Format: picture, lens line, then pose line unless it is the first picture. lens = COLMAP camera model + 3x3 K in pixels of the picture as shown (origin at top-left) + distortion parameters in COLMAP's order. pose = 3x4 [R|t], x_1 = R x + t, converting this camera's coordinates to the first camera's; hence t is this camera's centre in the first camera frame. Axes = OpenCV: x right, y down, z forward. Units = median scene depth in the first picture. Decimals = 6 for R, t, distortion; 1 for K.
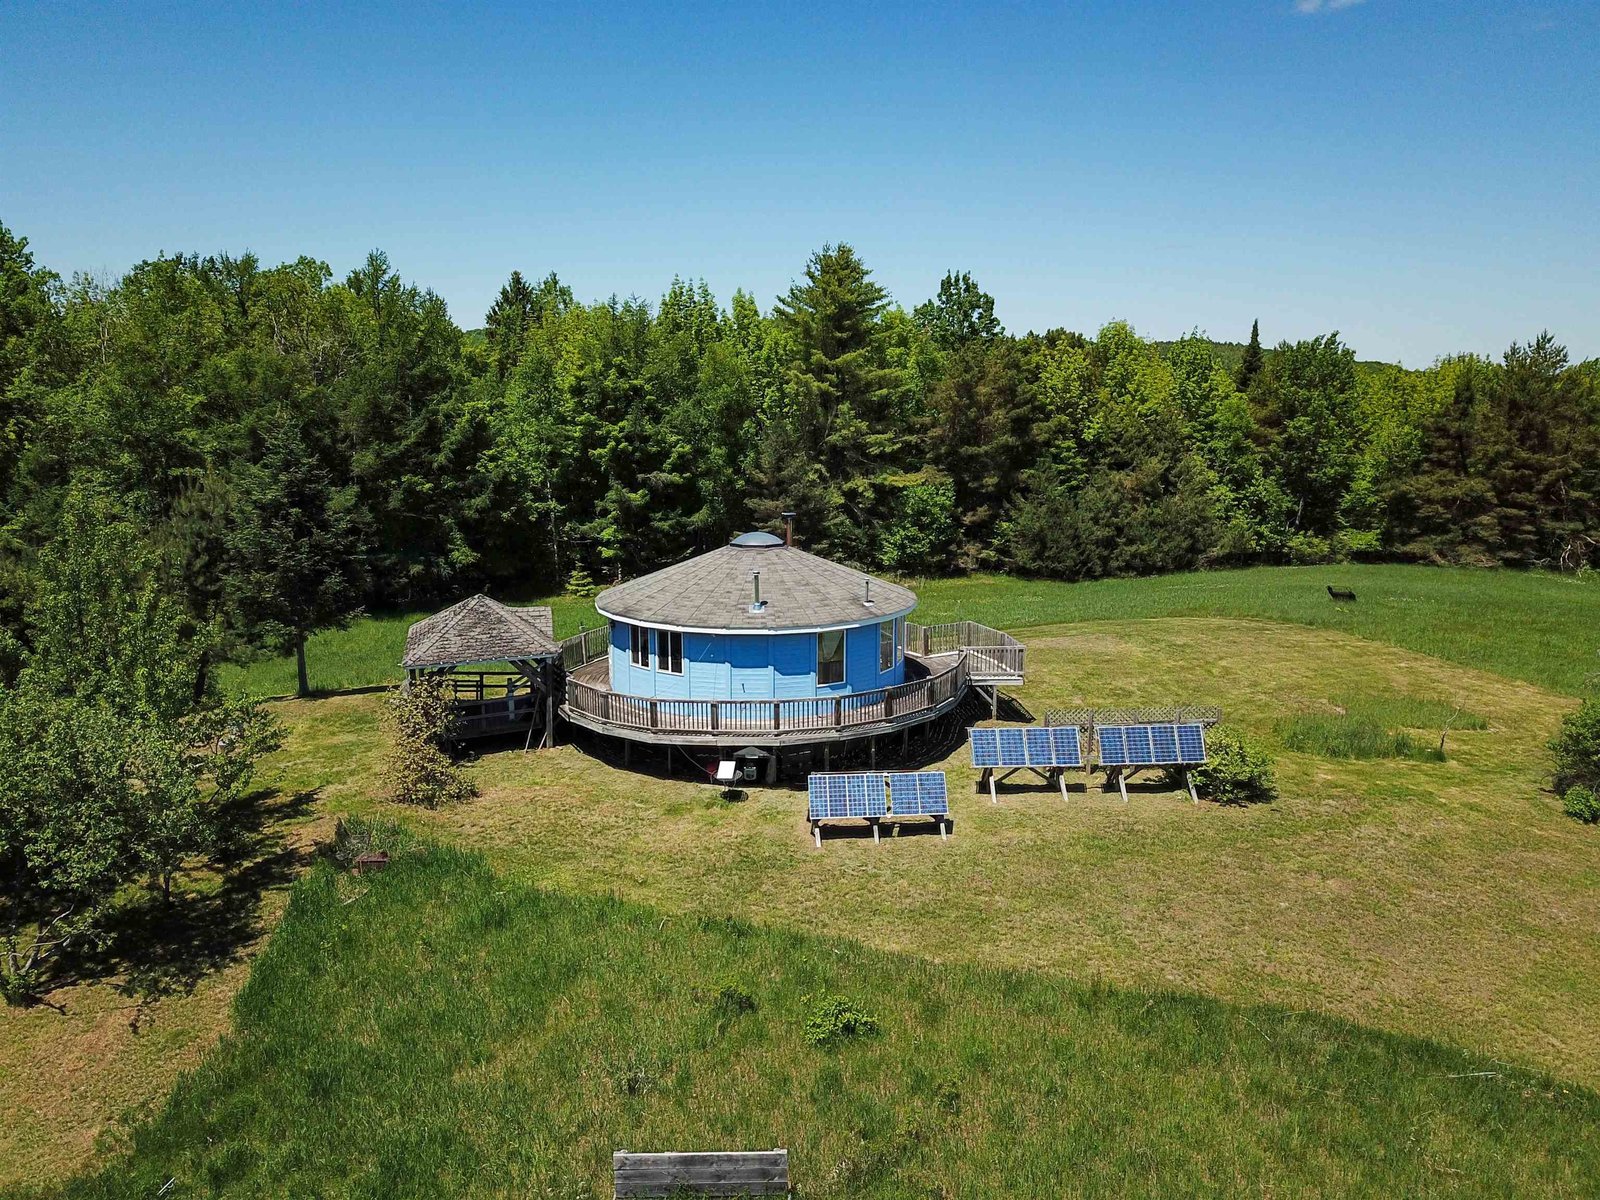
lens RADIAL K [[1211.3, 0, 827.9], [0, 1211.3, 603.5], [0, 0, 1]] dist [0.007260, 0.064723]
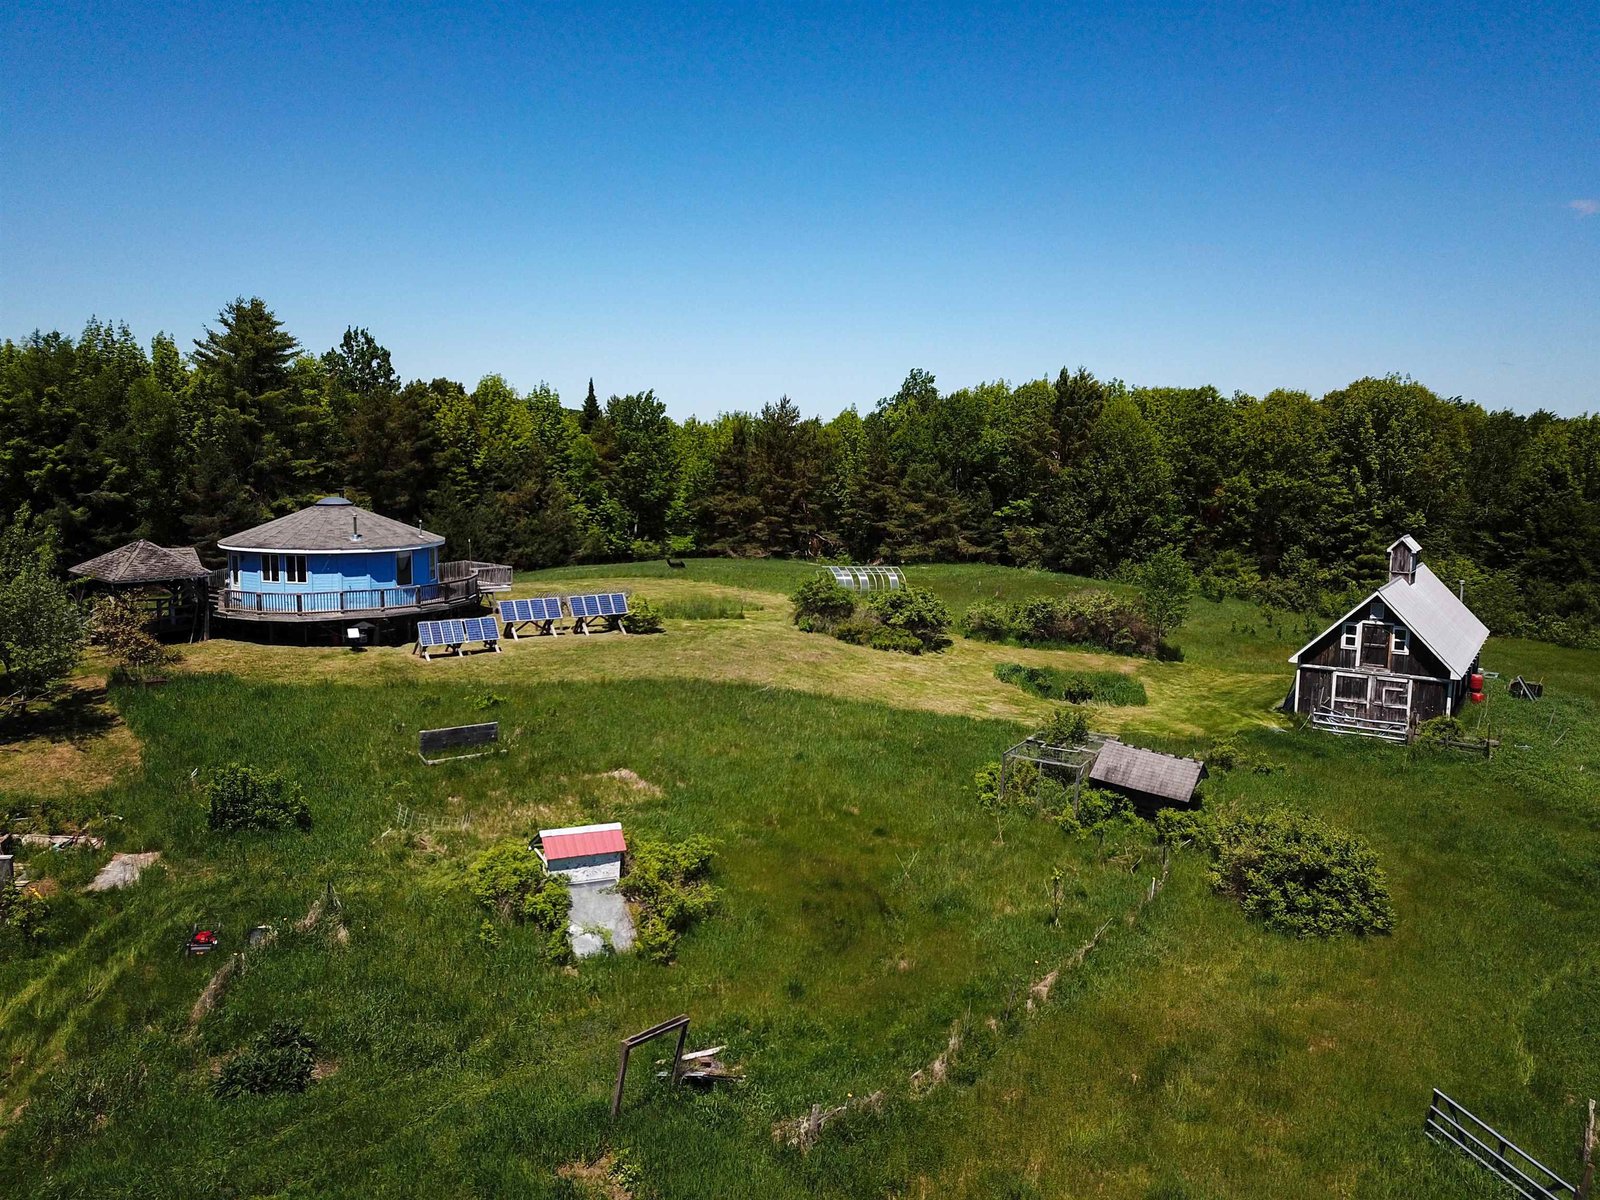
lens RADIAL K [[1213.3, 0, 801.2], [0, 1213.3, 591.4], [0, 0, 1]] dist [0.016440, -0.014490]
pose [[0.866528, -0.048229, 0.496793, -0.129817], [0.075472, 0.996537, -0.034896, 0.064681], [-0.493389, 0.067732, 0.867167, -0.254483]]
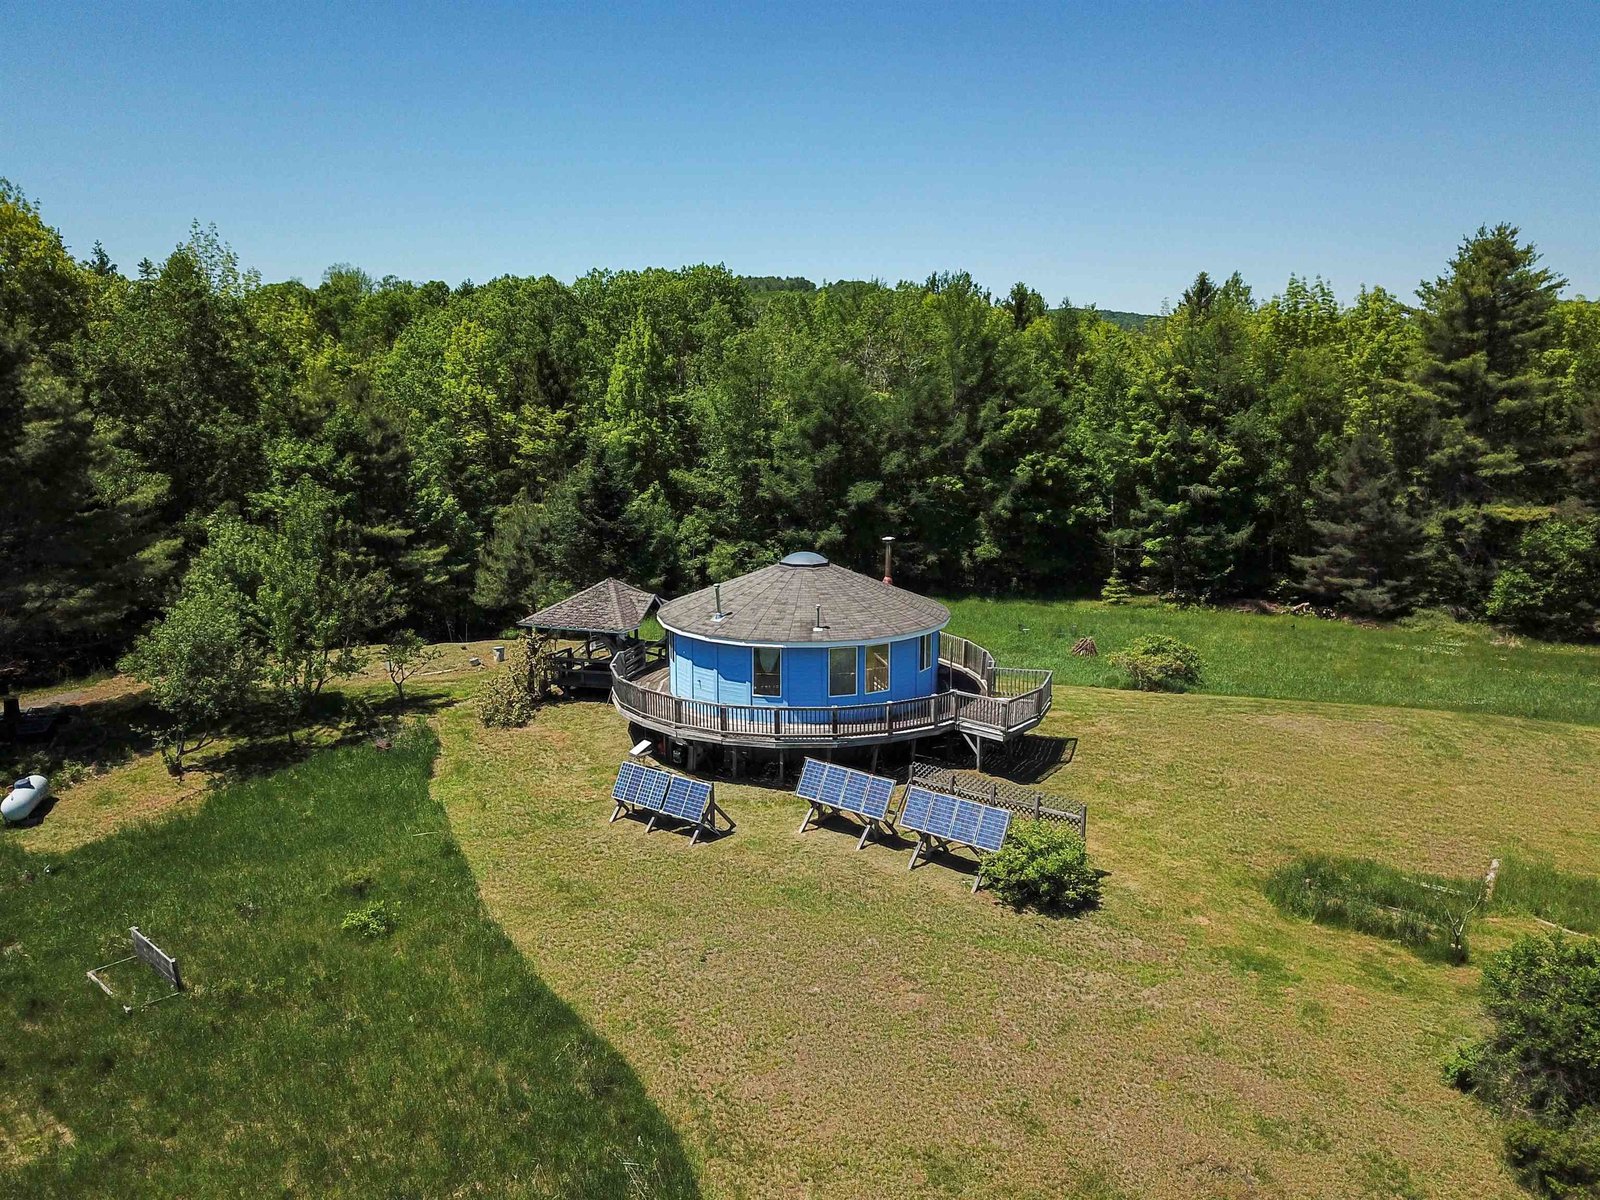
lens RADIAL K [[1213.3, 0, 801.2], [0, 1213.3, 591.4], [0, 0, 1]] dist [0.016440, -0.014490]
pose [[0.734662, 0.122580, -0.667268, 0.255178], [-0.124151, 0.991224, 0.045403, -0.027024], [0.666977, 0.049486, 0.743433, 0.075596]]
